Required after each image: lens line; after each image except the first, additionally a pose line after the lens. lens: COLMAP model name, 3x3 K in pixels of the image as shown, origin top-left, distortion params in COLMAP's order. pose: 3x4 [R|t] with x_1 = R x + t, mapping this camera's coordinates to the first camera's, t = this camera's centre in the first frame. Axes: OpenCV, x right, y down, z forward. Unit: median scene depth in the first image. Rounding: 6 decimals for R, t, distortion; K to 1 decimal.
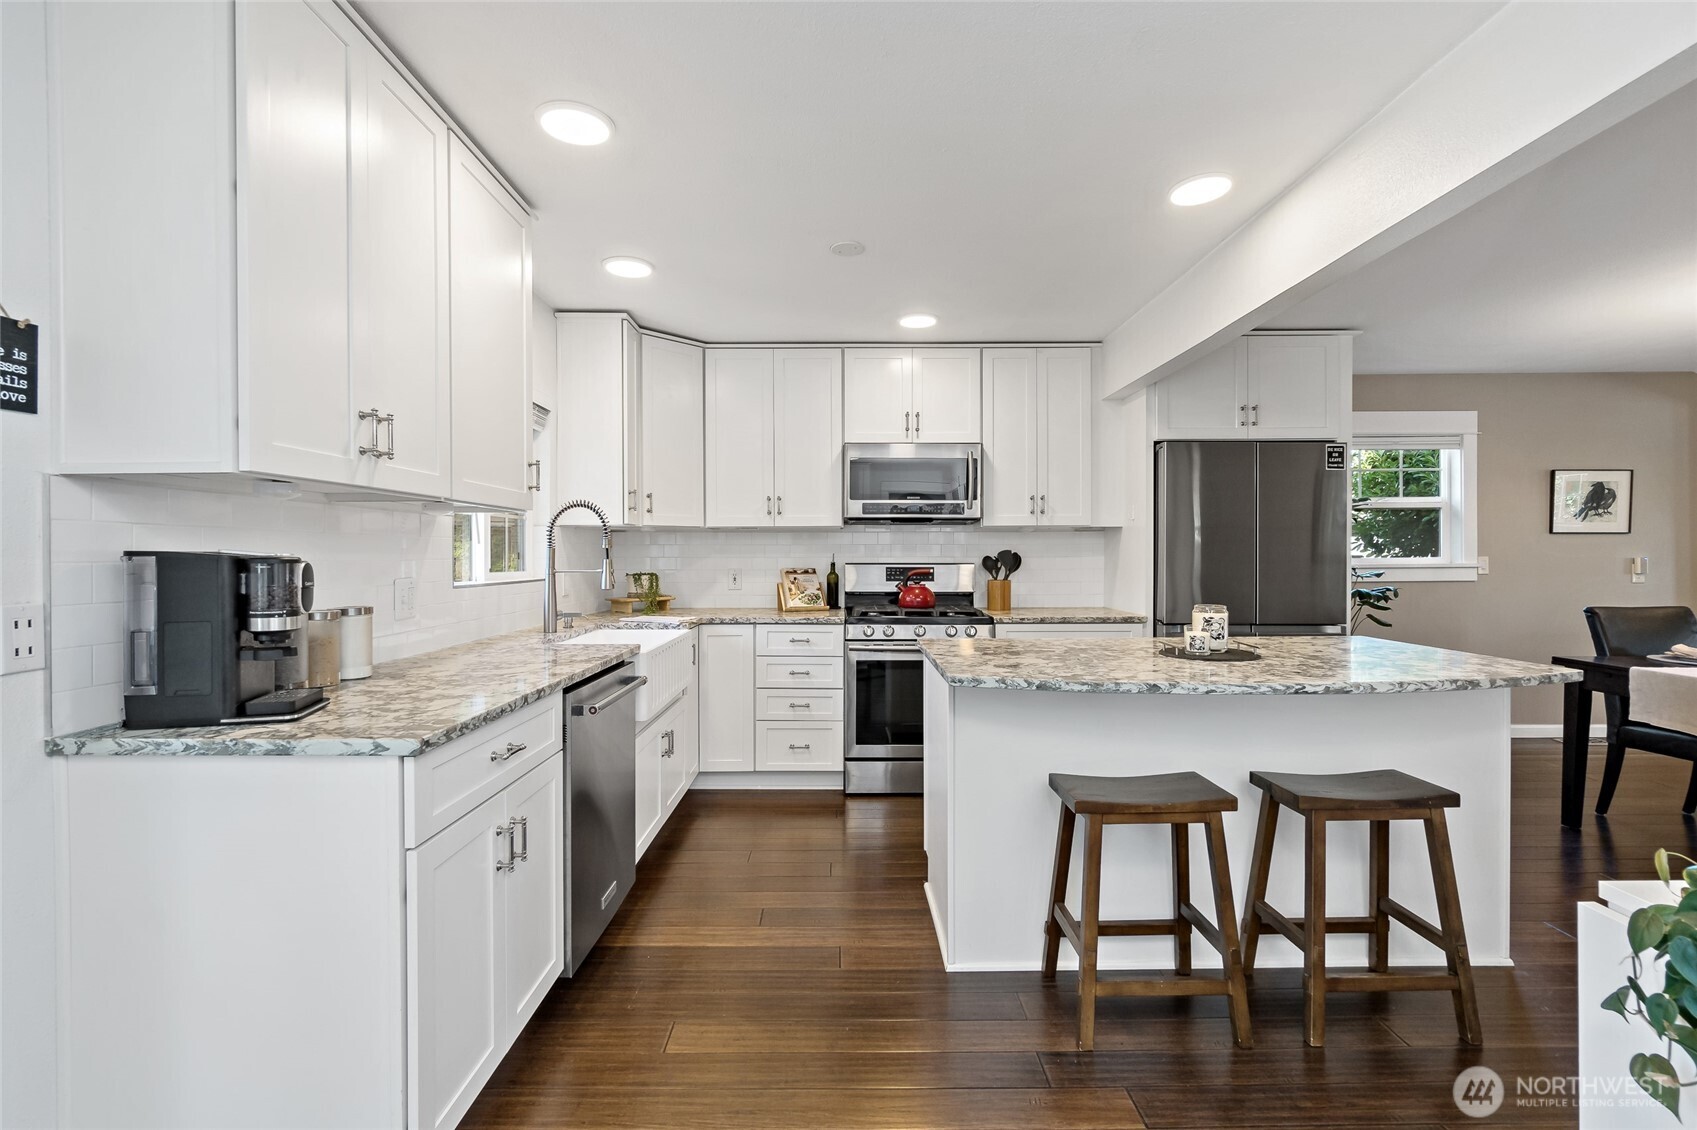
lens RADIAL K [[738.6, 0, 848.5], [0, 738.6, 565.0], [0, 0, 1]] dist [-0.000245, -0.000075]
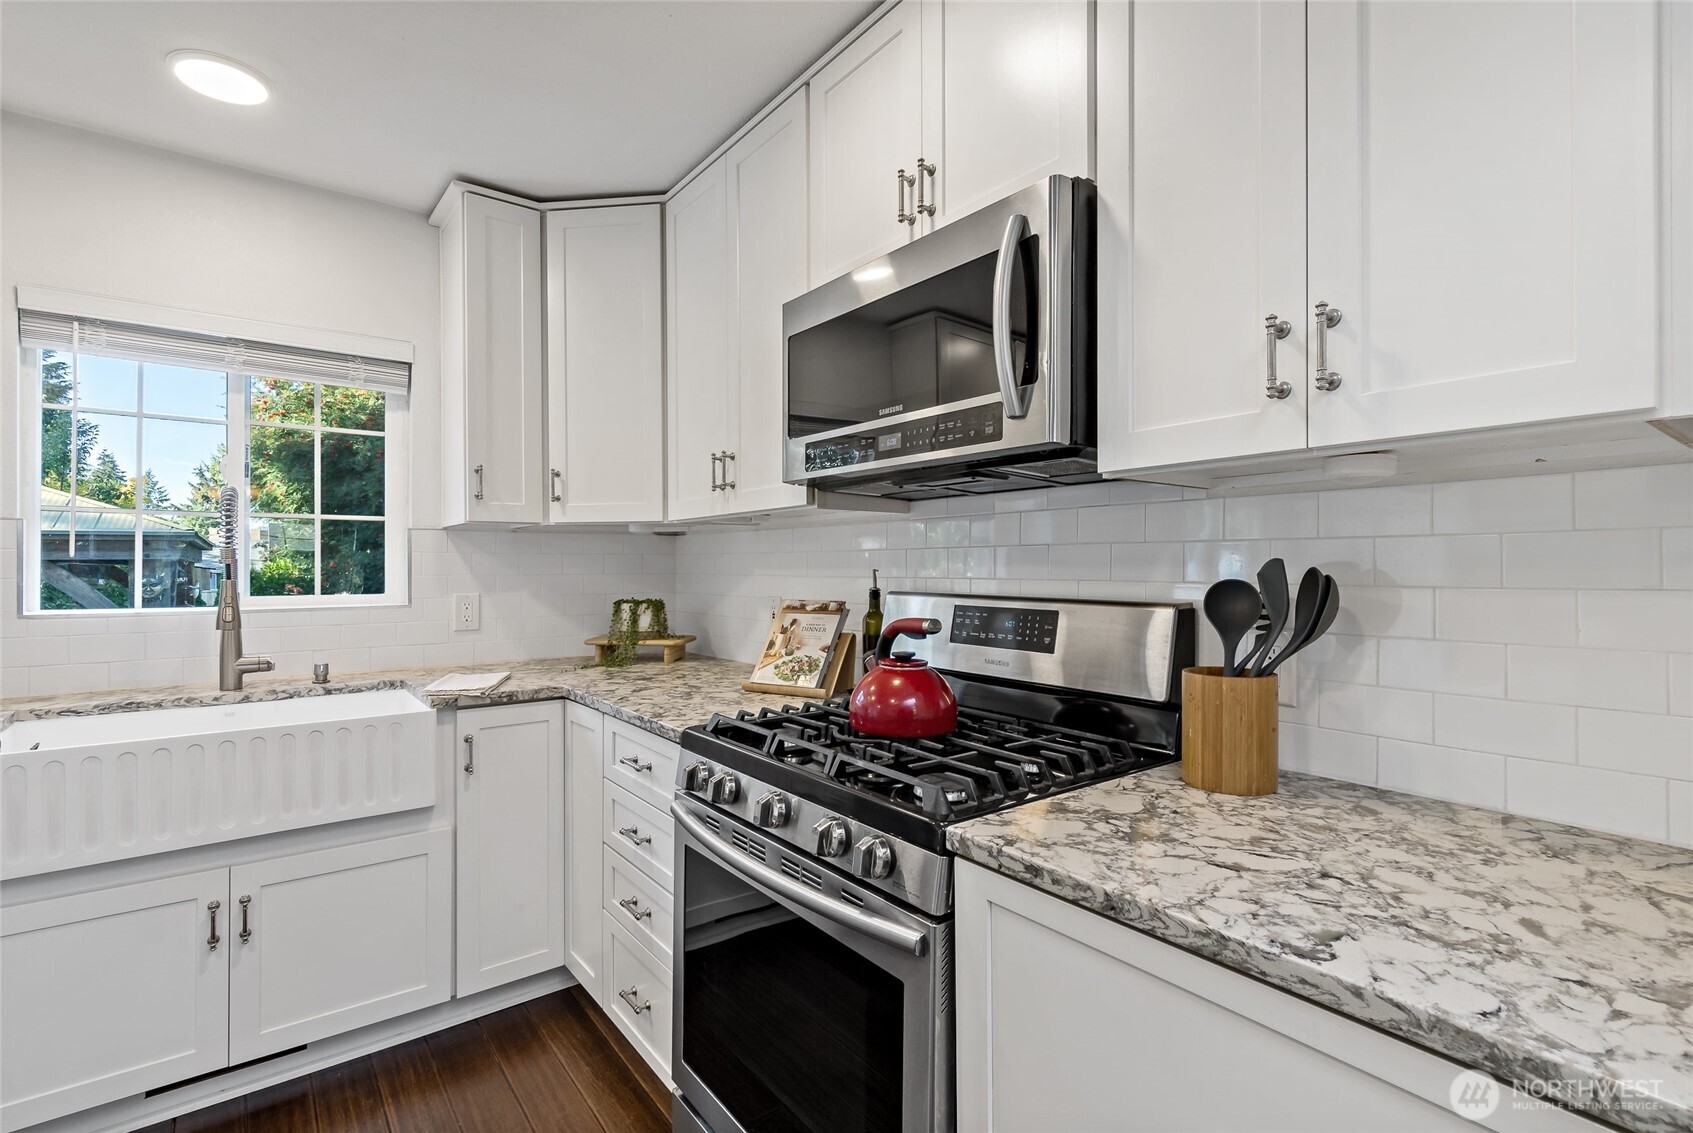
lens RADIAL K [[776.7, 0, 846.5], [0, 776.7, 566.5], [0, 0, 1]] dist [-0.001124, -0.000610]
pose [[0.603999, 0.002672, -0.796981, 0.363409], [-0.011308, 0.999922, -0.005217, -0.015694], [0.796905, 0.012164, 0.603982, 0.761889]]
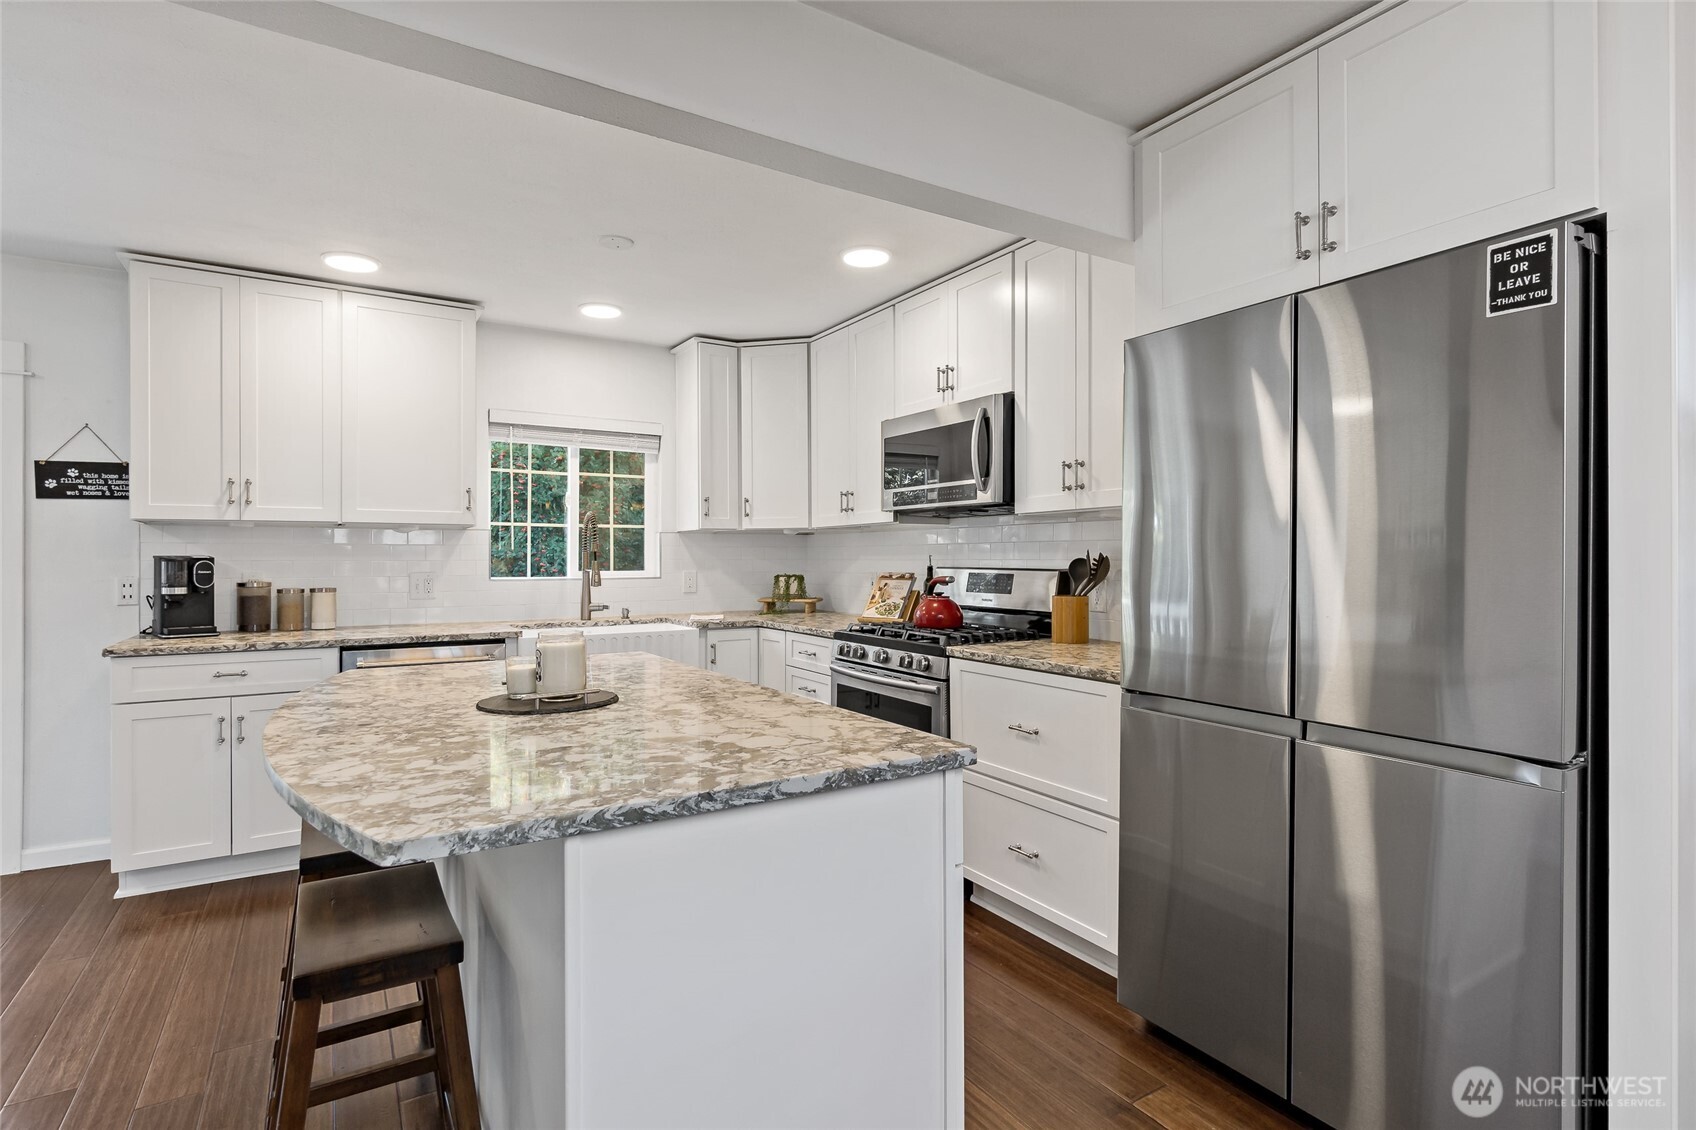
lens RADIAL K [[823.3, 0, 848.0], [0, 823.3, 565.0], [0, 0, 1]] dist [0.001804, 0.000188]
pose [[0.524037, 0.009285, -0.851645, 0.752290], [-0.011291, 0.999928, 0.003954, -0.008003], [0.851620, 0.007544, 0.524105, 0.486941]]
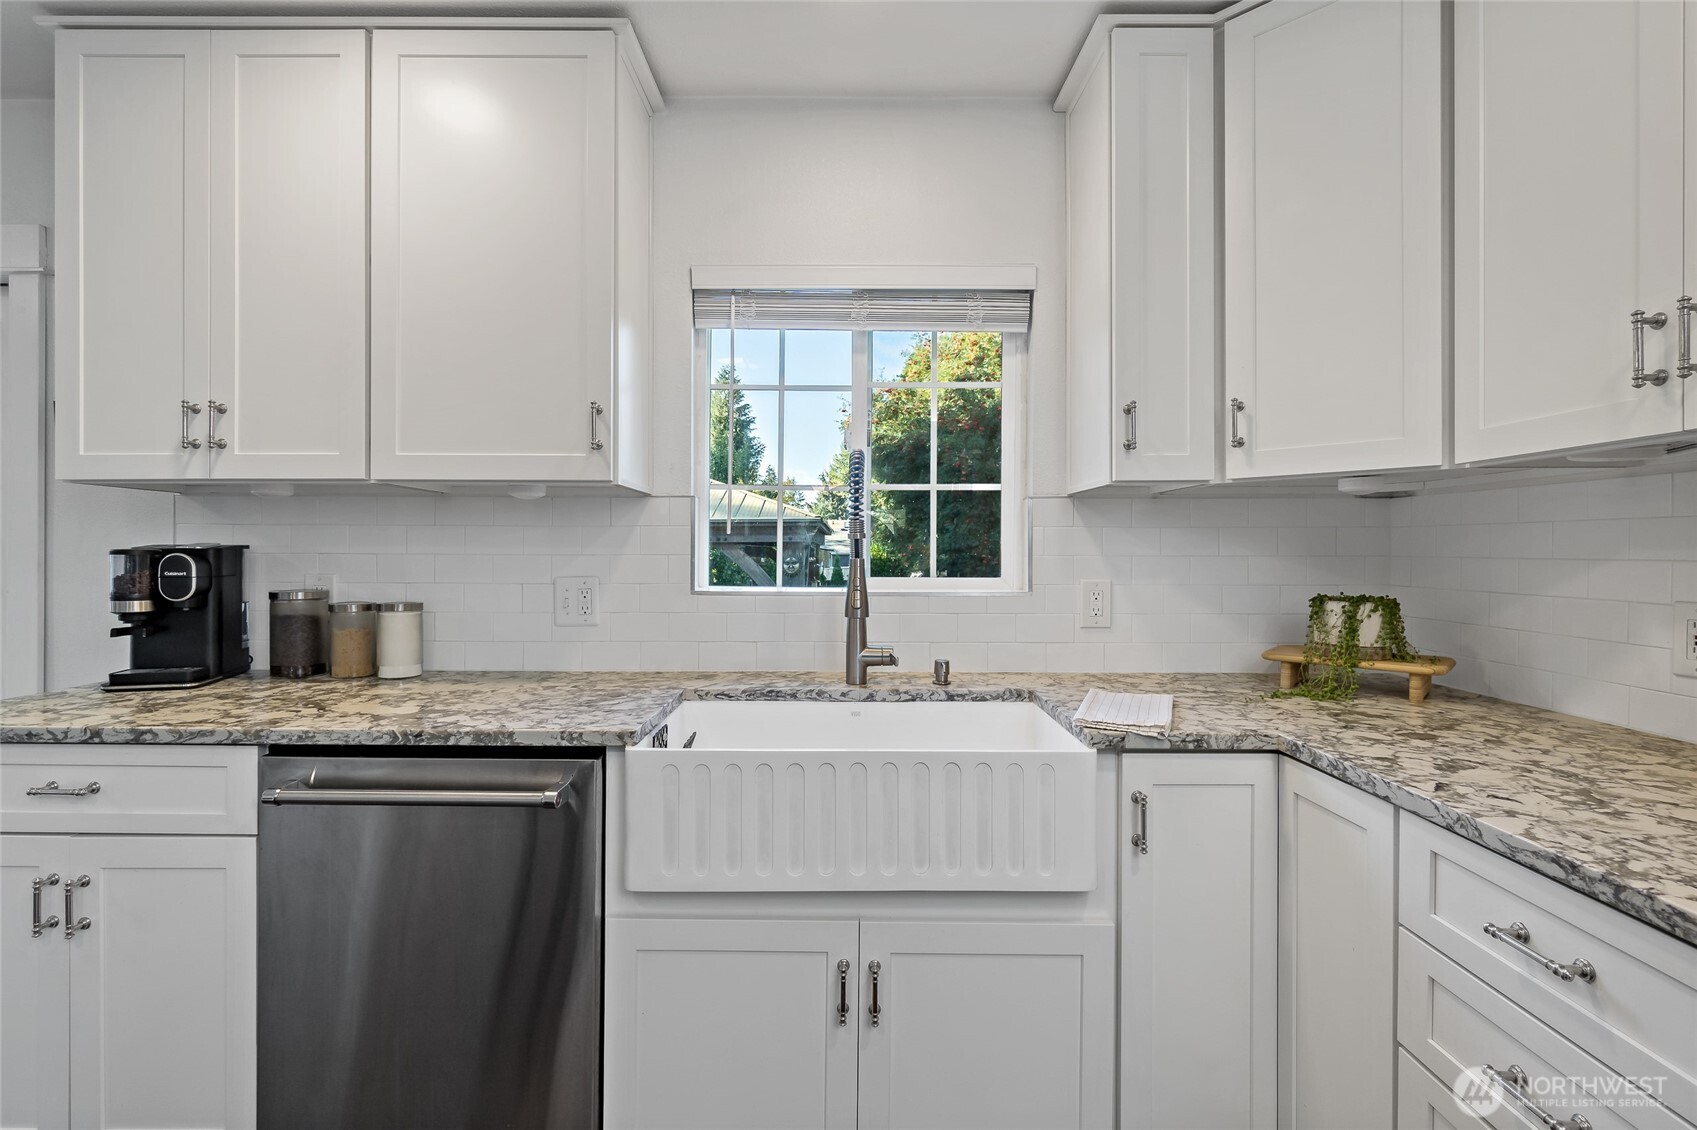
lens RADIAL K [[760.9, 0, 847.0], [0, 760.9, 551.7], [0, 0, 1]] dist [0.000251, -0.000052]
pose [[-0.013740, 0.005134, -0.999892, 0.148414], [-0.016214, 0.999854, 0.005357, -0.011012], [0.999774, 0.016286, -0.013655, 0.747766]]
